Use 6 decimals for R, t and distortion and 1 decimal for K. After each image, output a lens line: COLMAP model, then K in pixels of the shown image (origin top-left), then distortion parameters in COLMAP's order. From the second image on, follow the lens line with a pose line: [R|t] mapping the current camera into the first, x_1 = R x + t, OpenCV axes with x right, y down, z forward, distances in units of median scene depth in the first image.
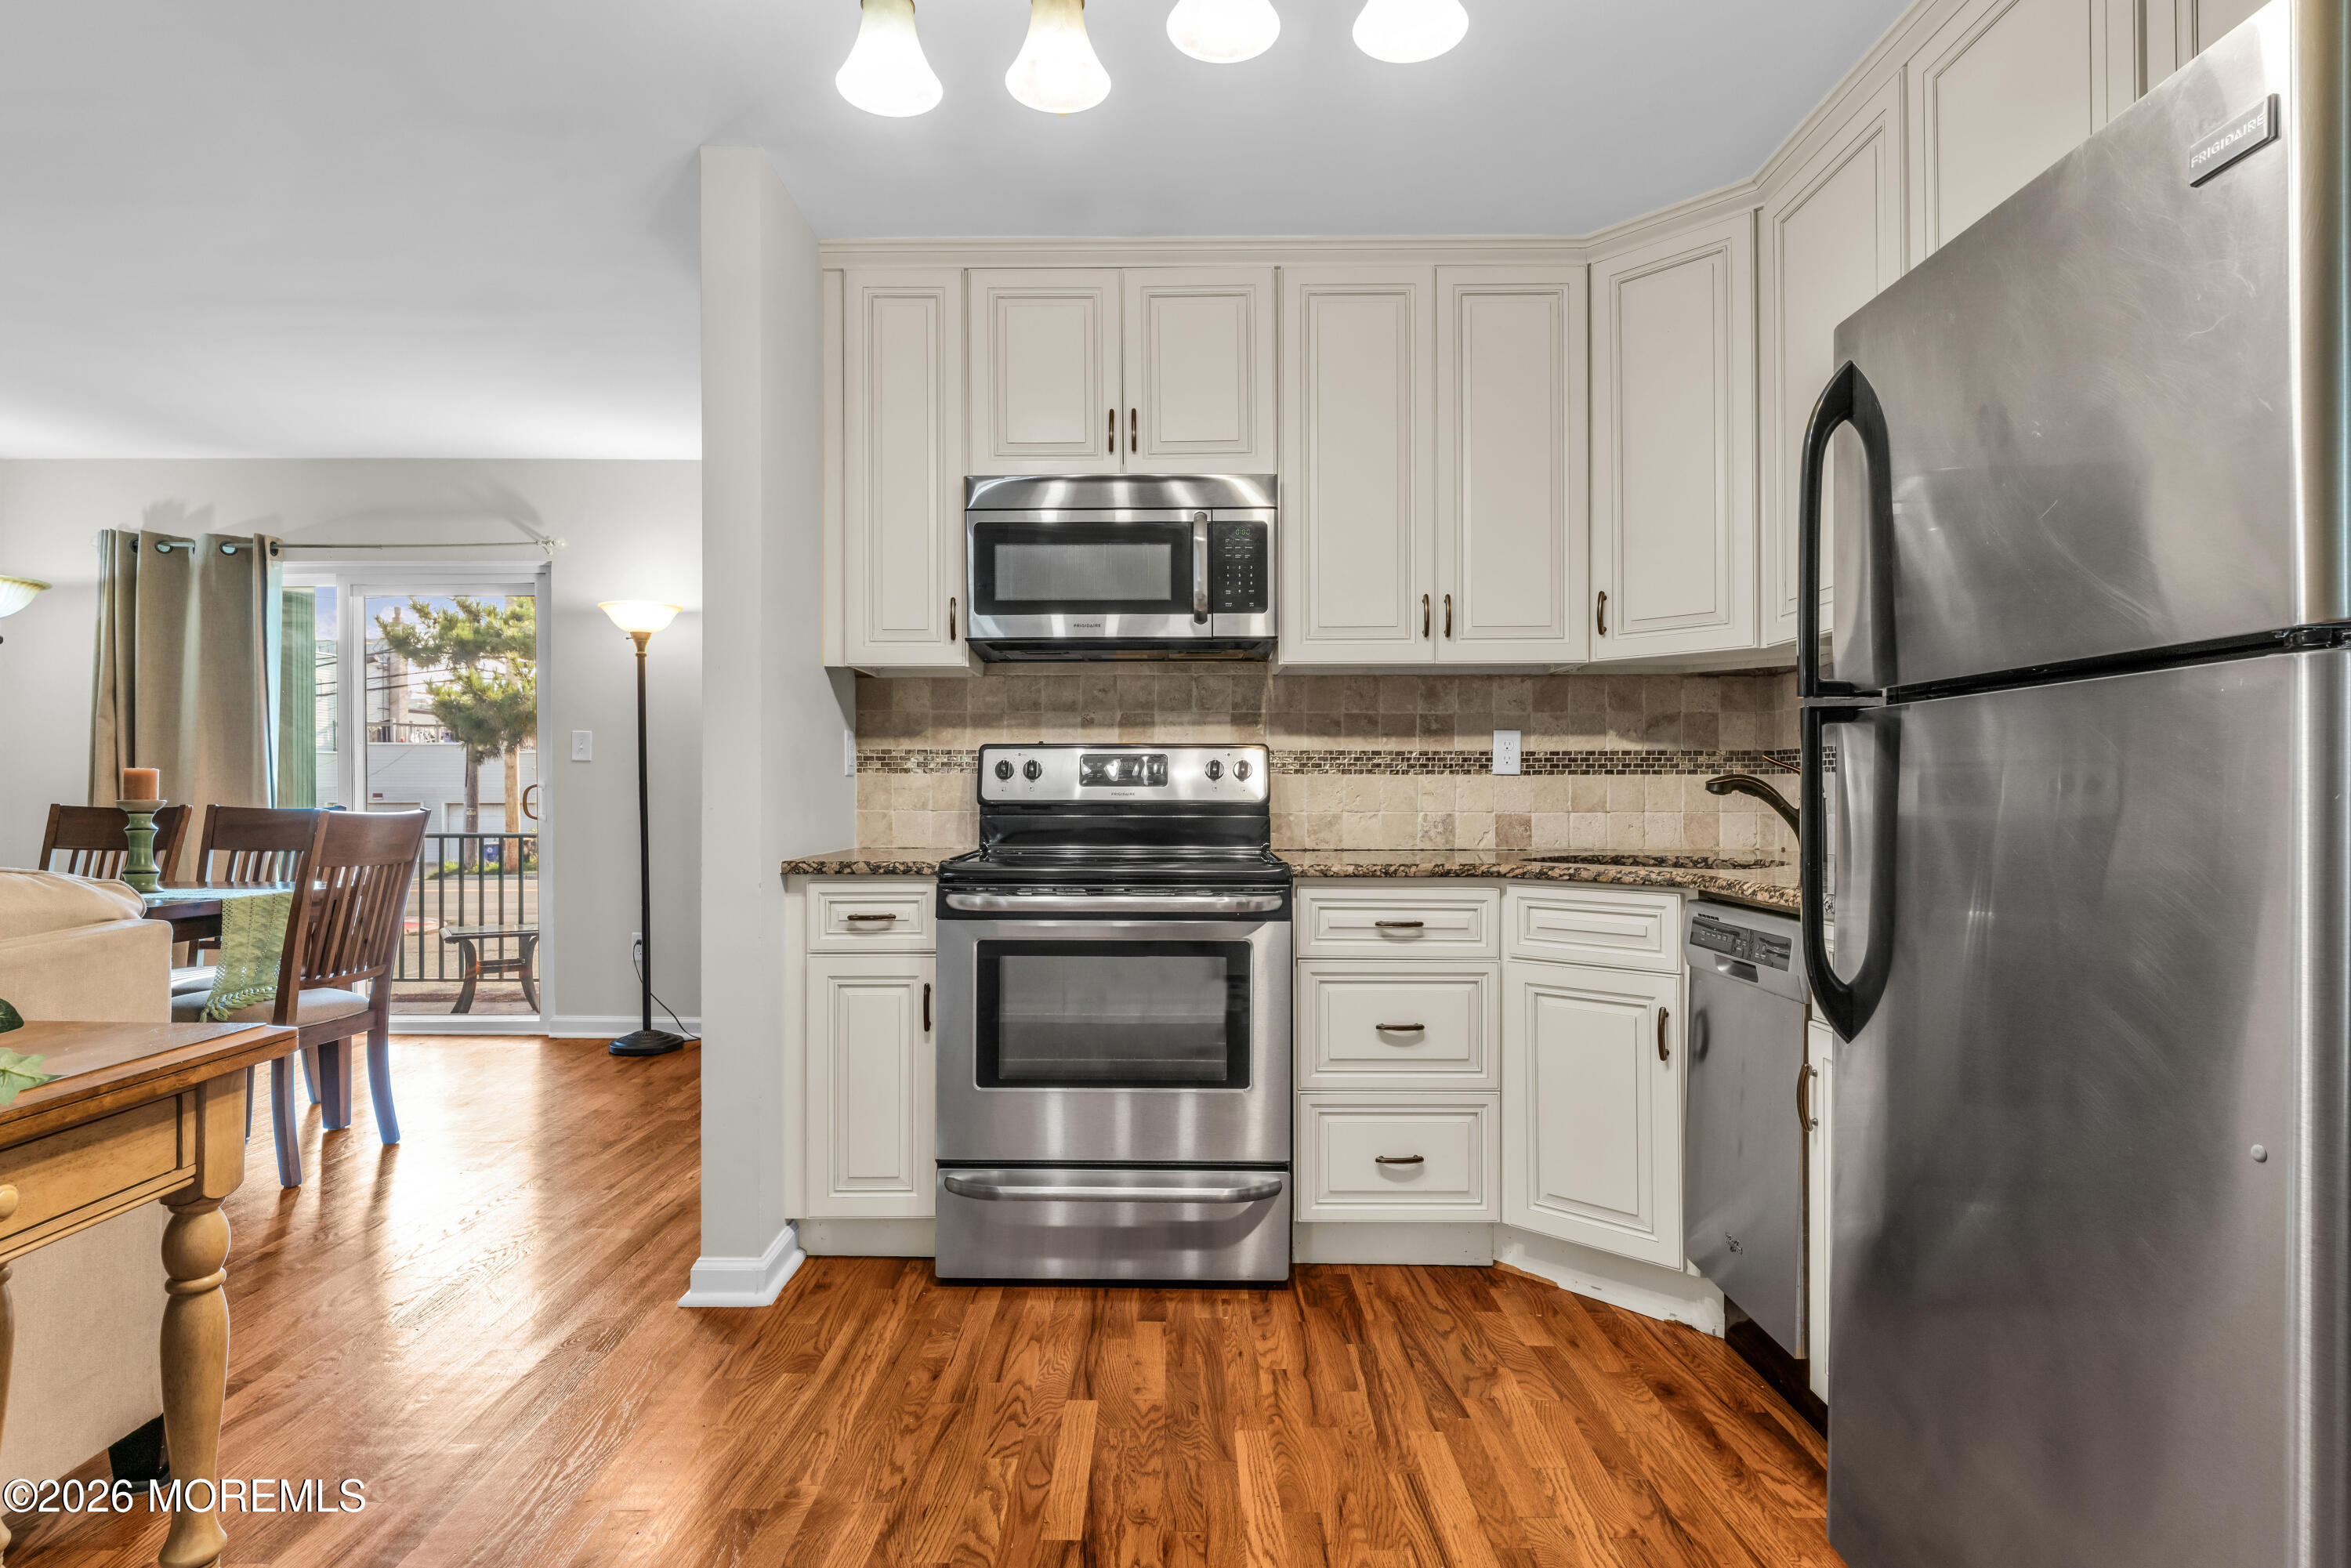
lens RADIAL K [[1220.6, 0, 1153.7], [0, 1220.6, 789.6], [0, 0, 1]] dist [0.003989, -0.004767]
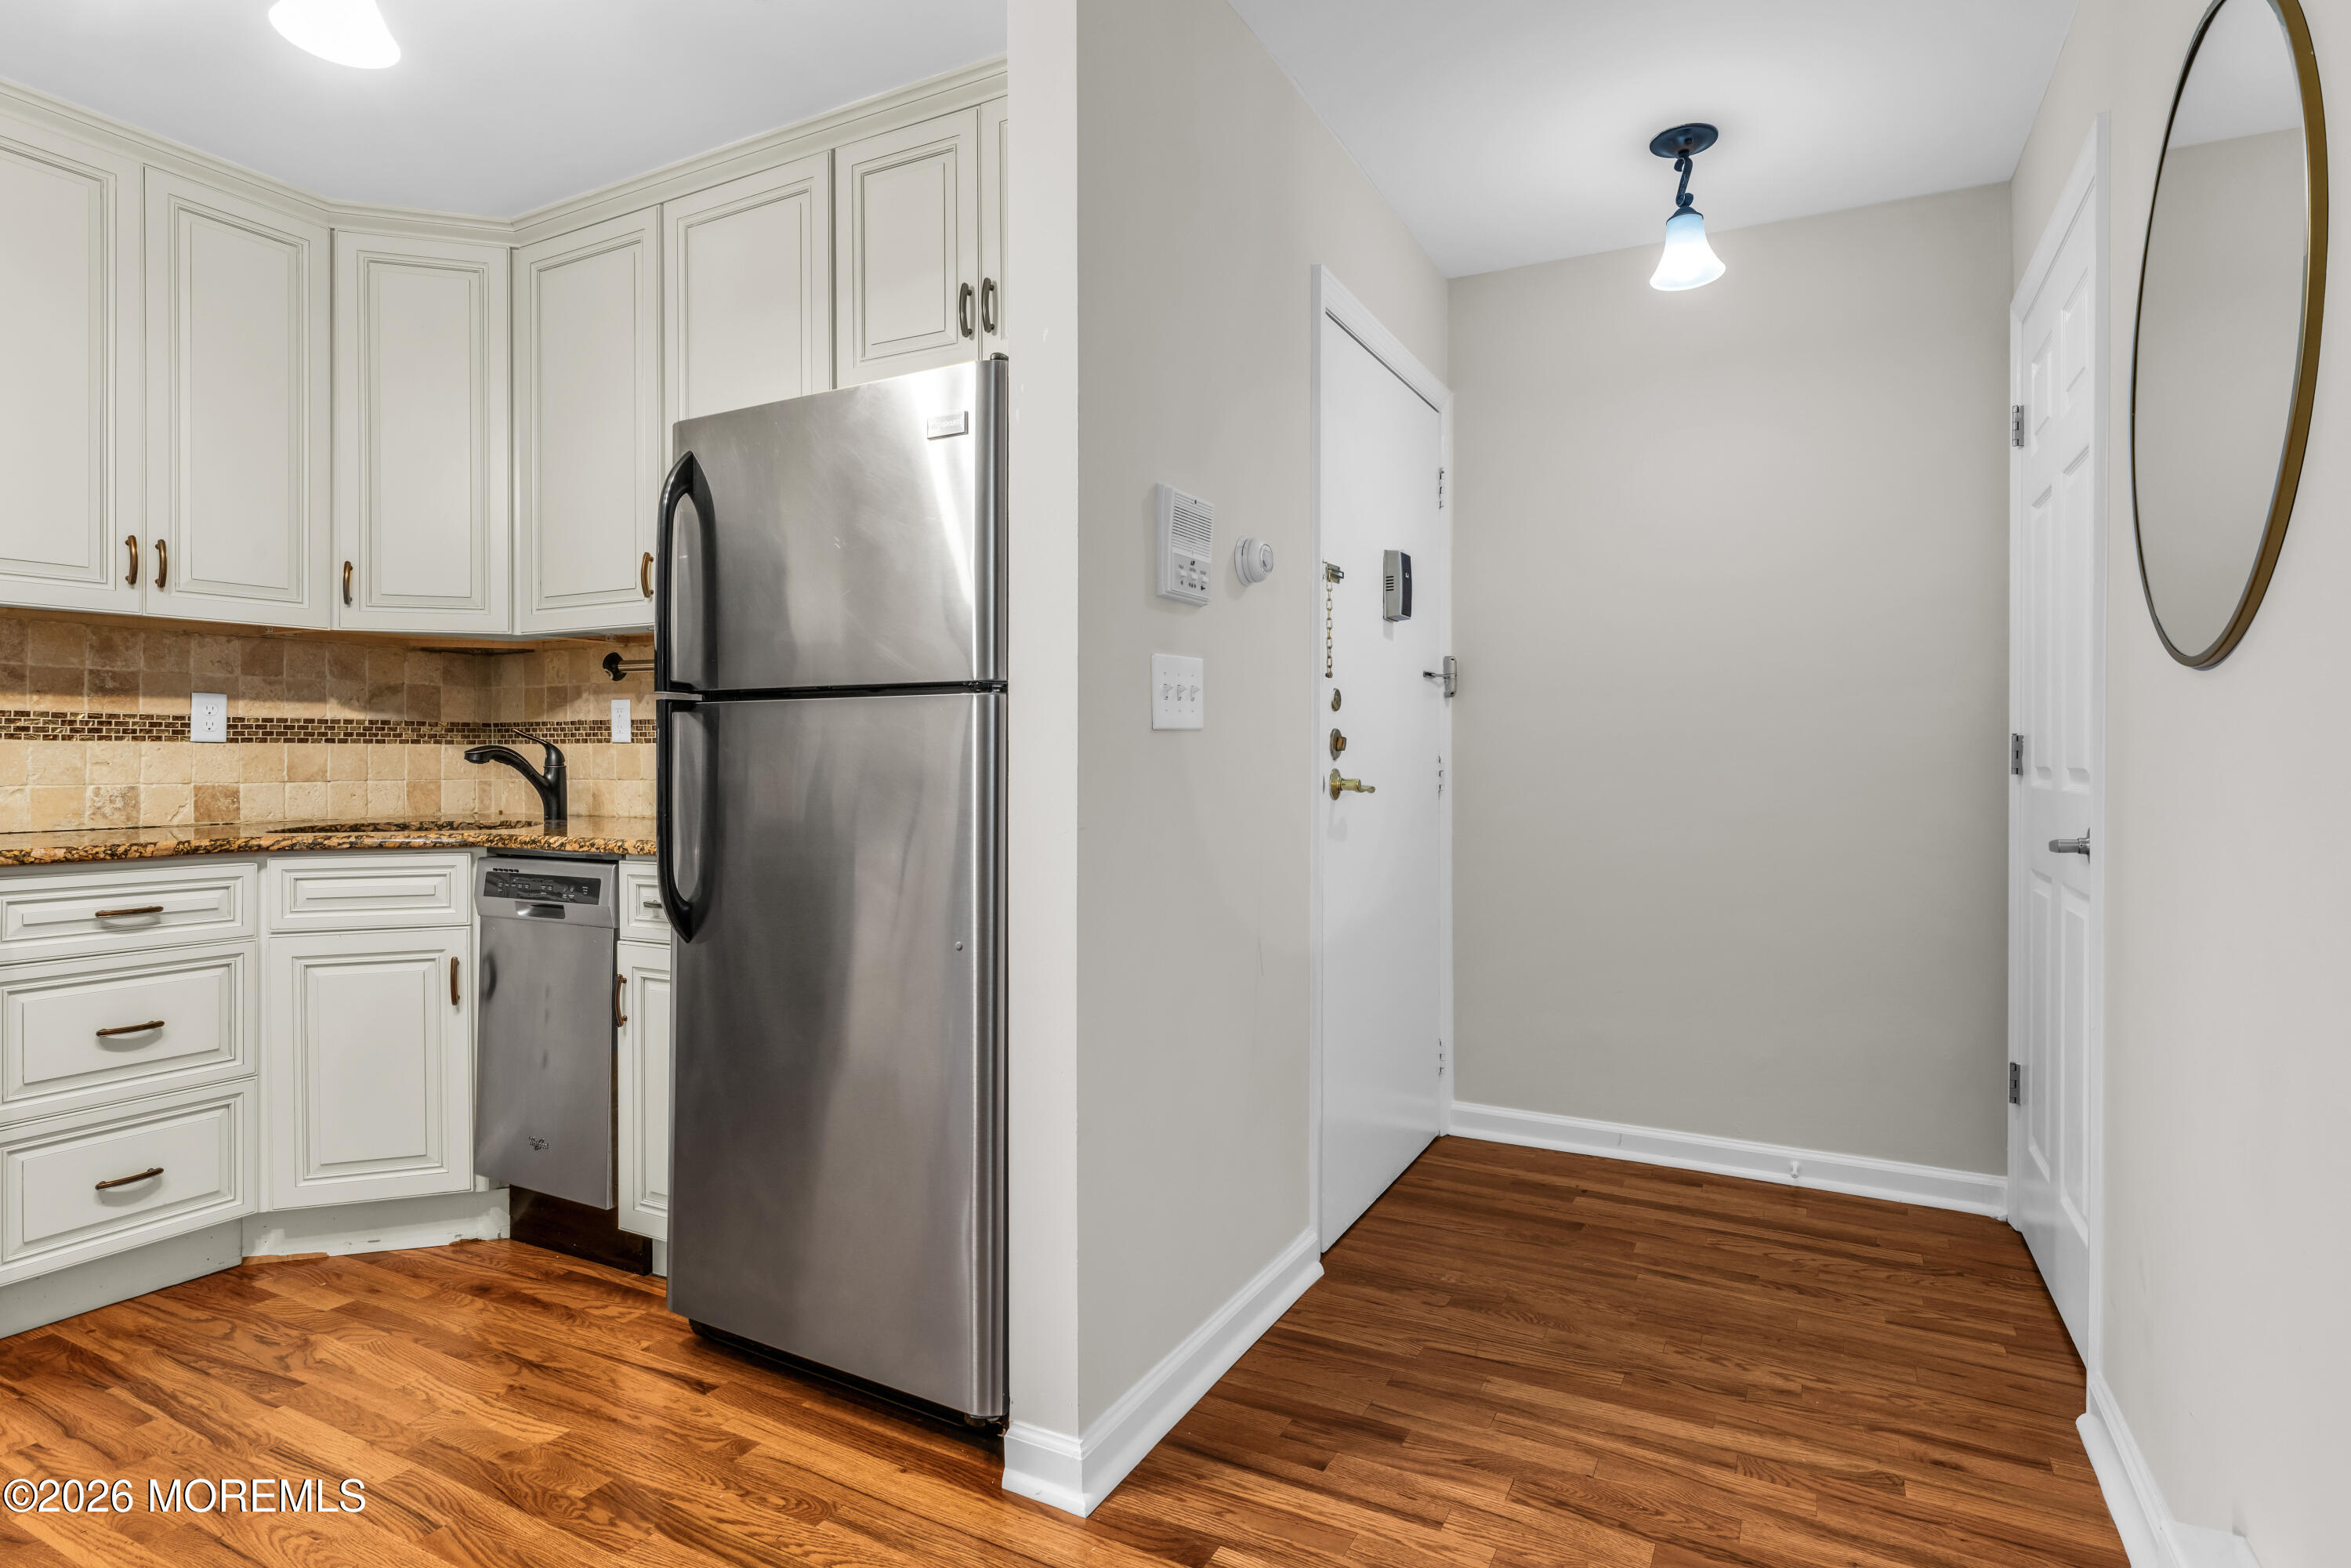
lens RADIAL K [[1220.6, 0, 1187.6], [0, 1220.6, 763.5], [0, 0, 1]] dist [0.003989, -0.004767]
pose [[0.451257, -0.001935, 0.892392, -0.208509], [-0.002494, 0.999991, 0.003429, -0.001217], [-0.892390, -0.003773, 0.451249, -0.066698]]
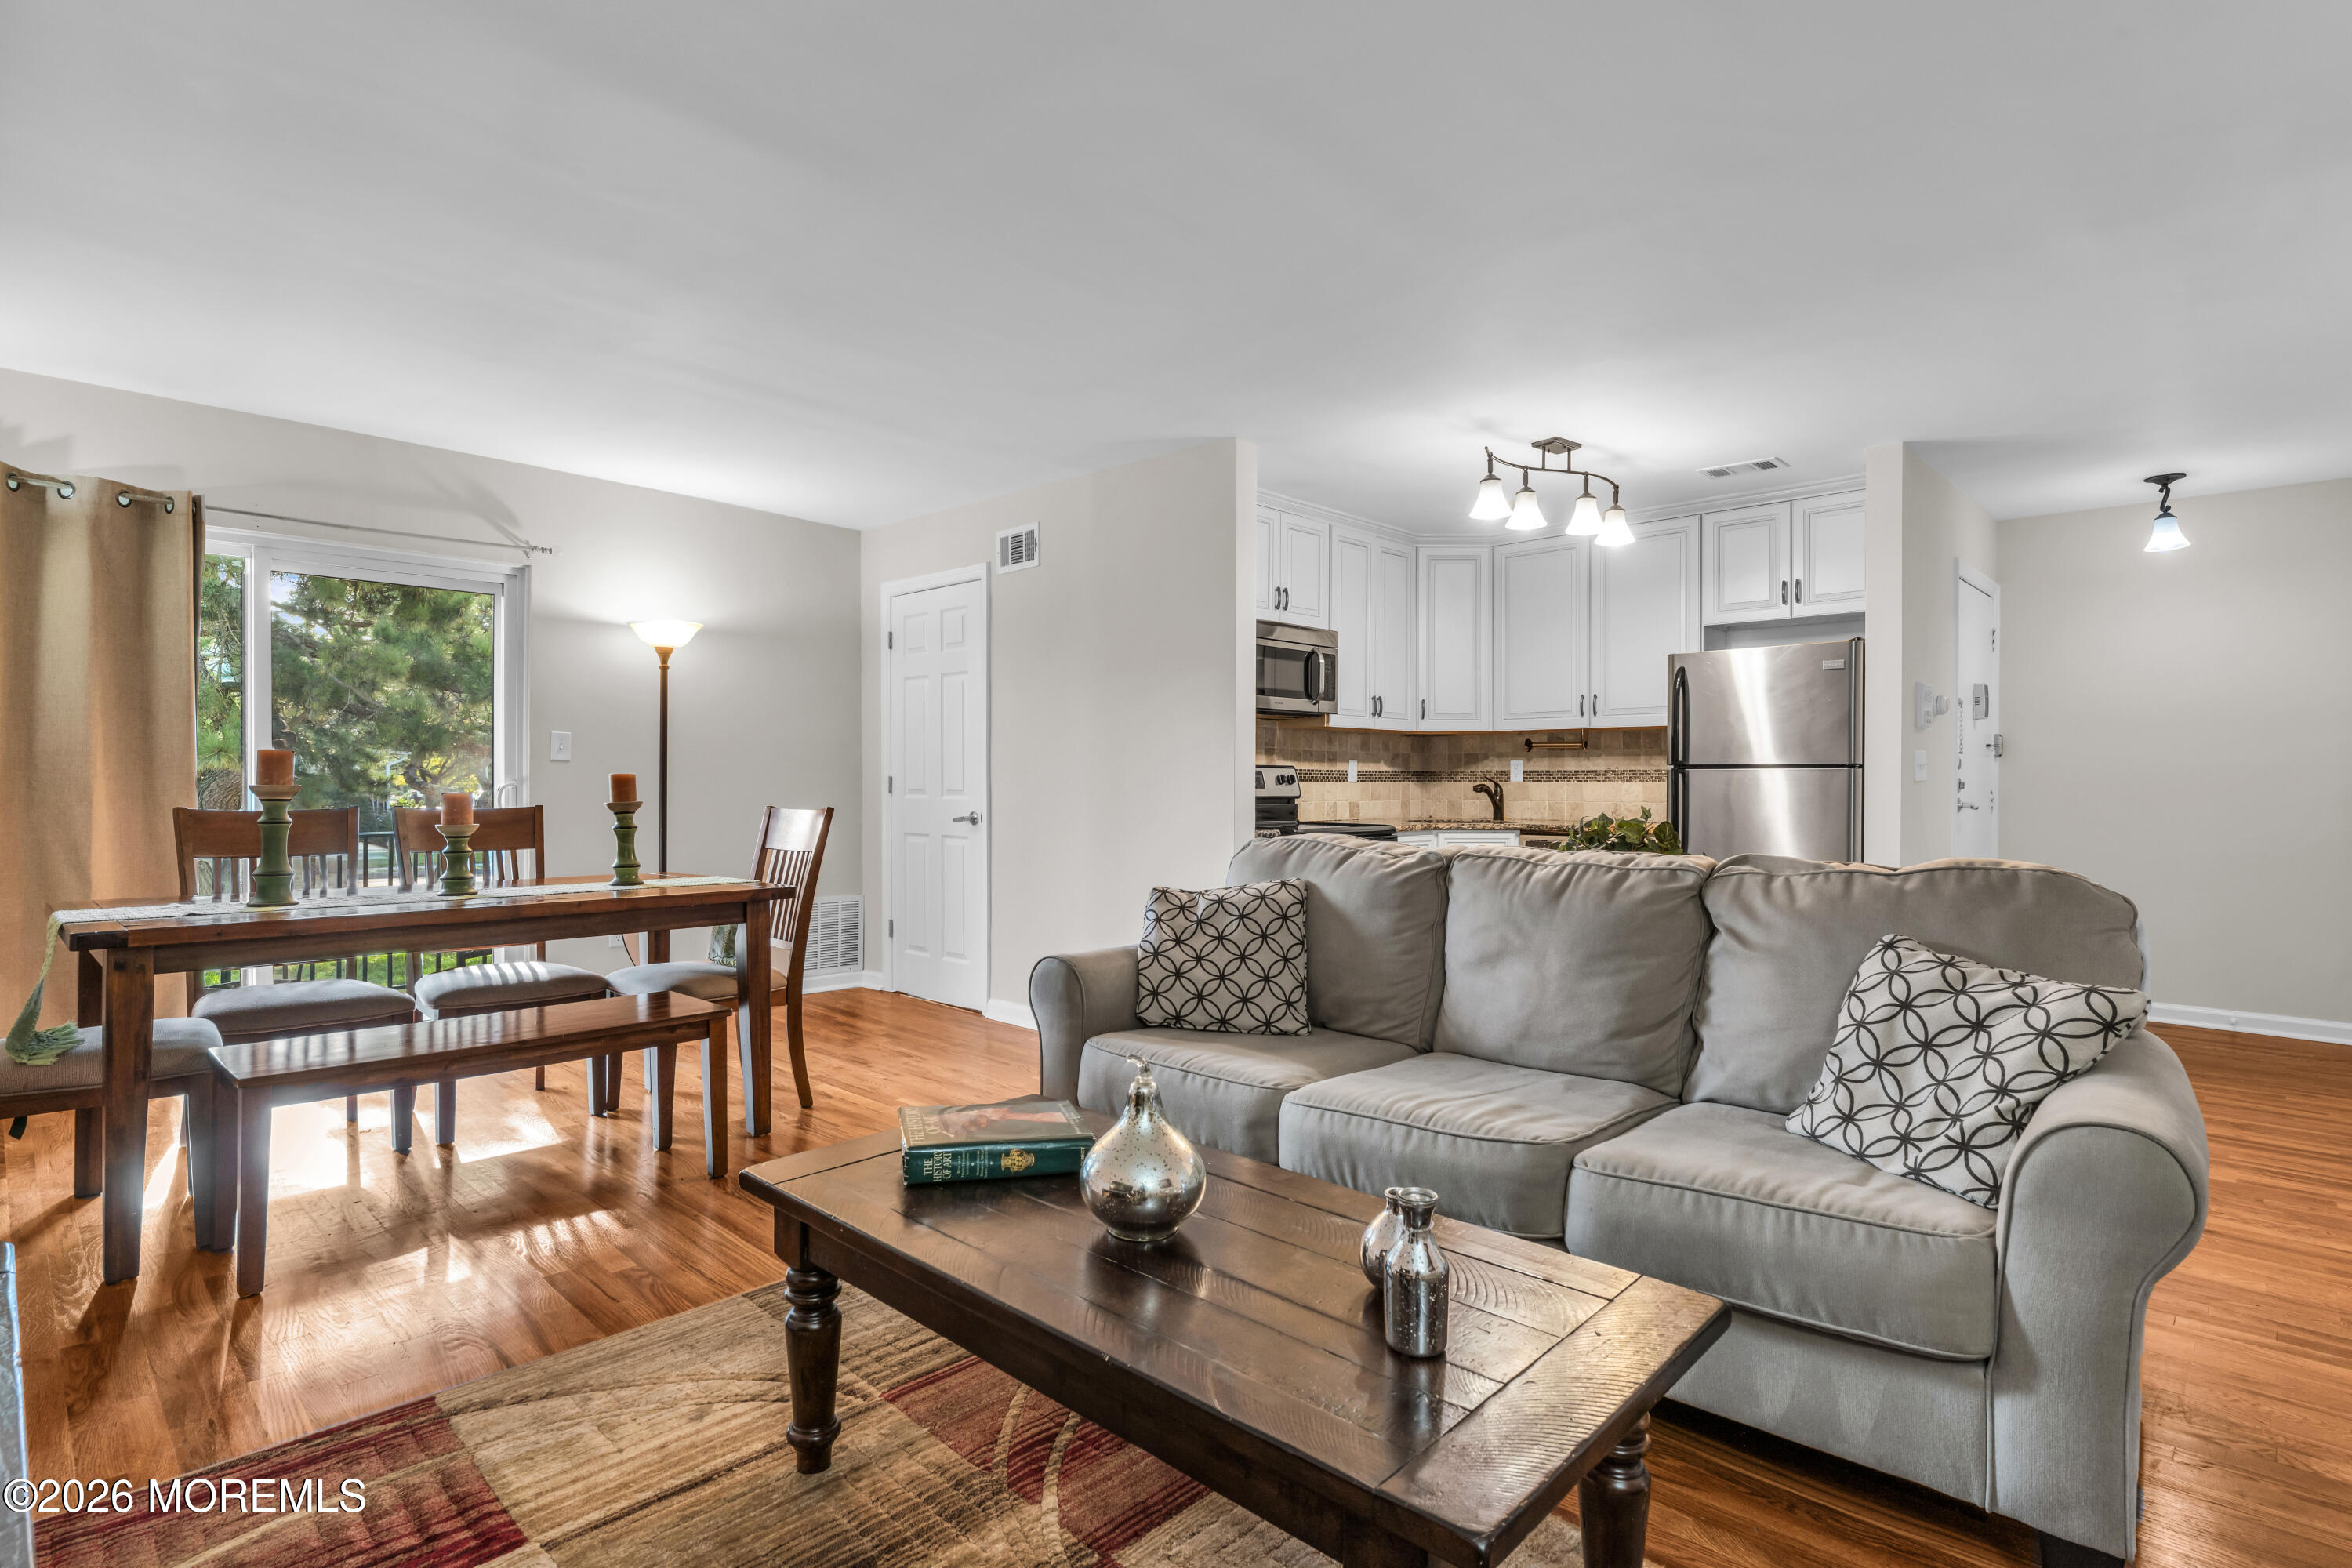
lens RADIAL K [[1142.2, 0, 1171.0], [0, 1142.2, 782.9], [0, 0, 1]] dist [-0.006754, 0.002161]
pose [[0.687374, -0.000213, 0.726304, -1.366604], [-0.003408, 0.999988, 0.003519, -0.017560], [-0.726296, -0.004894, 0.687365, -0.073631]]
